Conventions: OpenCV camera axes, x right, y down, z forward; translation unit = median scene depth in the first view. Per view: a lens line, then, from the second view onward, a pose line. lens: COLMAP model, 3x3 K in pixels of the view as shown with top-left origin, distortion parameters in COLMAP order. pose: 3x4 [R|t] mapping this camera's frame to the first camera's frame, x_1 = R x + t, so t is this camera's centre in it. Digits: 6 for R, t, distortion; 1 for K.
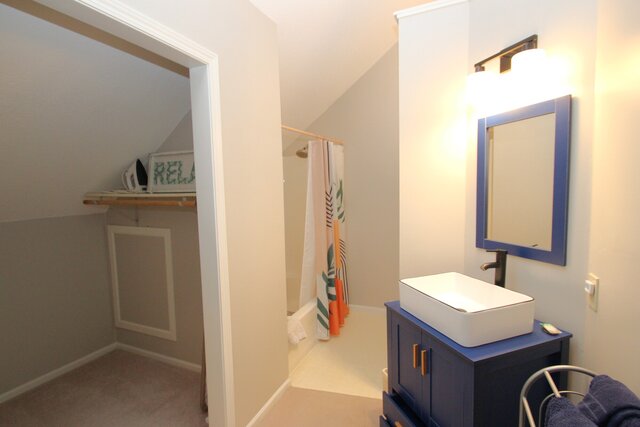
lens RADIAL K [[308.2, 0, 320.0], [0, 308.2, 213.5], [0, 0, 1]] dist [0.002869, -0.000021]
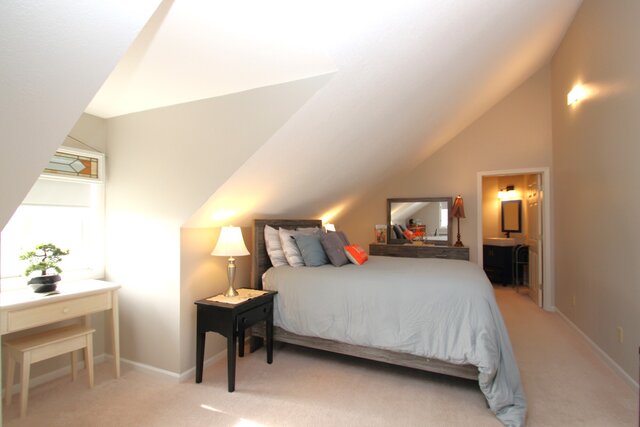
lens RADIAL K [[308.2, 0, 320.0], [0, 308.2, 213.5], [0, 0, 1]] dist [0.002869, -0.000021]
pose [[0.999688, 0.024982, -0.000630, -2.124378], [-0.024919, 0.994628, -0.100466, 0.380119], [-0.001883, 0.100450, 0.994940, -3.446078]]
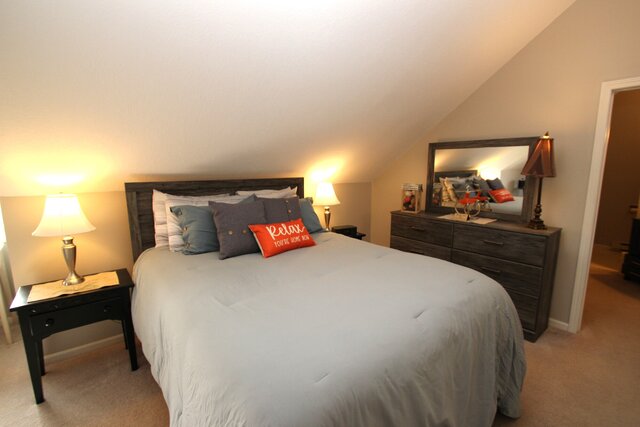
lens RADIAL K [[296.5, 0, 320.0], [0, 296.5, 213.5], [0, 0, 1]] dist [-0.000456, -0.000250]
pose [[0.897615, 0.094316, -0.430571, -1.065863], [-0.055648, 0.993271, 0.101564, 0.172949], [0.437253, -0.067205, 0.896824, -2.304659]]
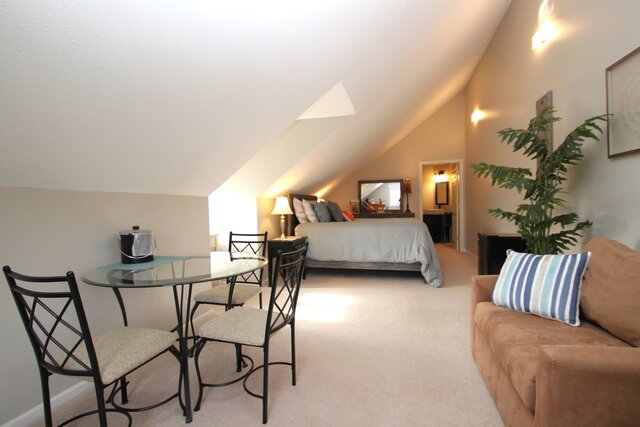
lens RADIAL K [[308.2, 0, 320.0], [0, 308.2, 213.5], [0, 0, 1]] dist [0.002869, -0.000021]
pose [[0.986479, 0.001474, 0.163879, -2.768142], [0.006940, 0.998687, -0.050757, 0.600492], [-0.163738, 0.051208, 0.985174, -4.645665]]
